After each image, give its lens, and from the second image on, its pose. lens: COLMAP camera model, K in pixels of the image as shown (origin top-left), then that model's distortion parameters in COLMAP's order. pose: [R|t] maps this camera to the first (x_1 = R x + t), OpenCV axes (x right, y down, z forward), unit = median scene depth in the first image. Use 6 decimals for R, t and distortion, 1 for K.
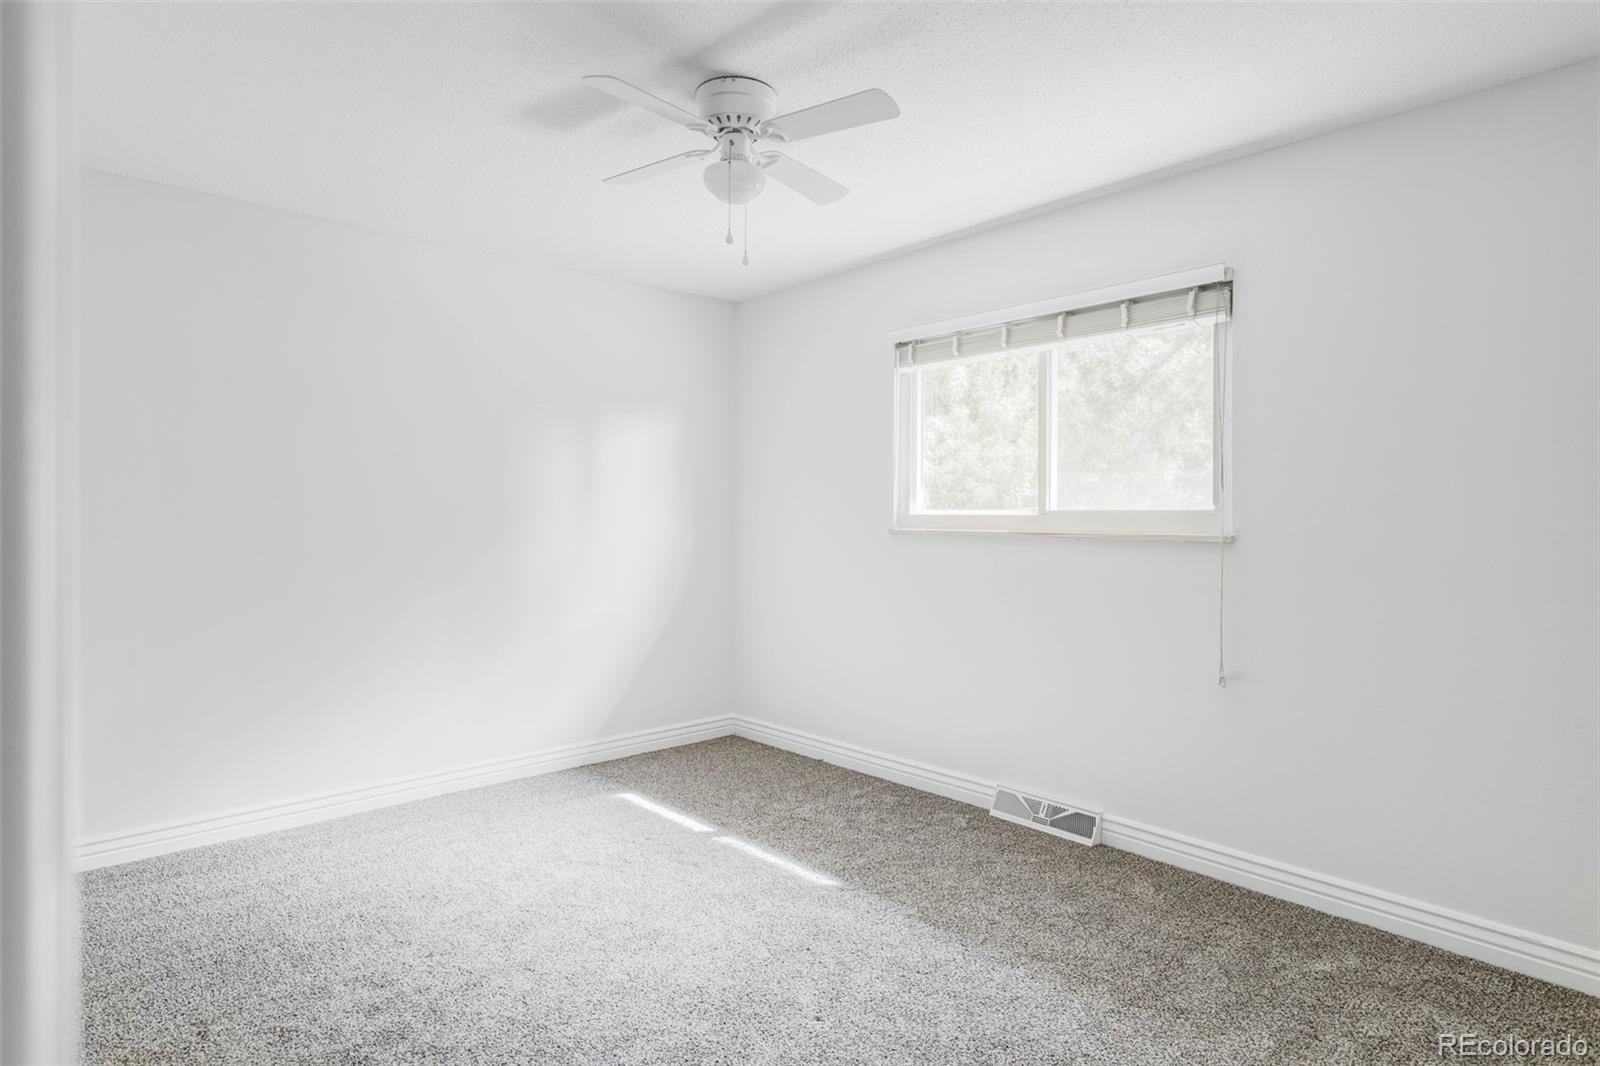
lens RADIAL K [[893.4, 0, 800.0], [0, 893.4, 533.0], [0, 0, 1]] dist [0.003787, 0.000006]
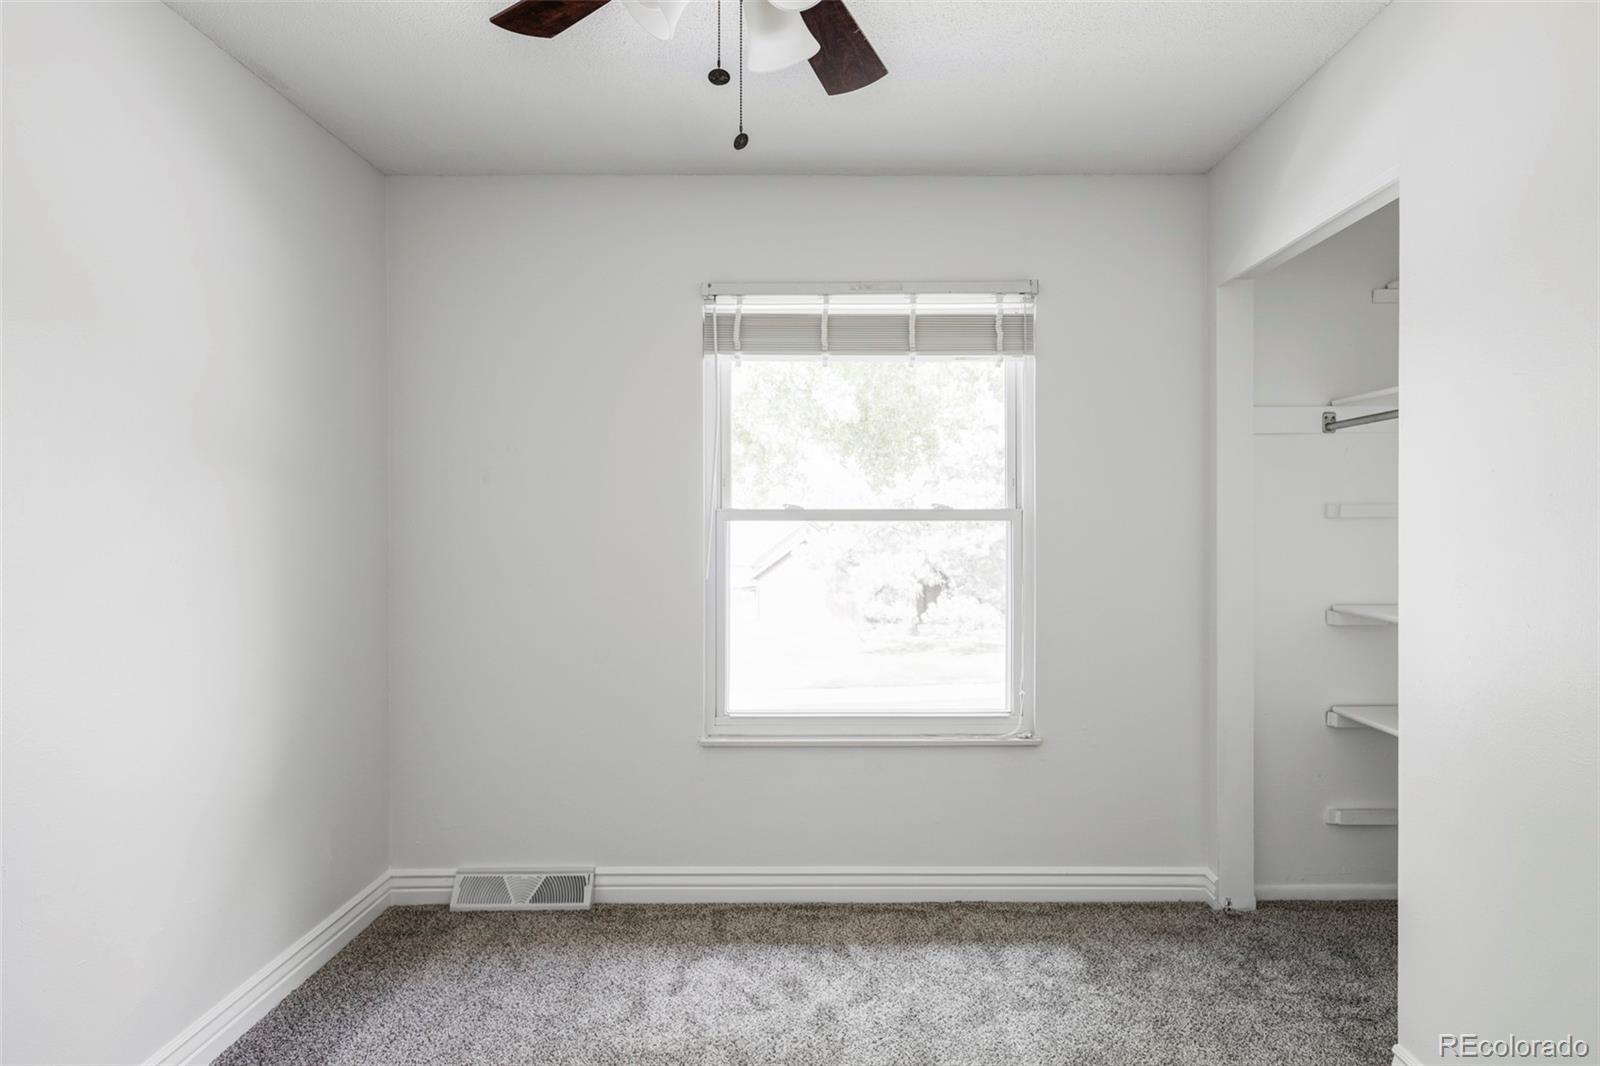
lens RADIAL K [[893.4, 0, 800.0], [0, 893.4, 533.0], [0, 0, 1]] dist [0.003787, 0.000006]
pose [[0.661127, -0.002228, 0.750270, -0.211135], [0.024898, 0.999510, -0.018972, -0.008865], [-0.749860, 0.031223, 0.660859, 0.224215]]
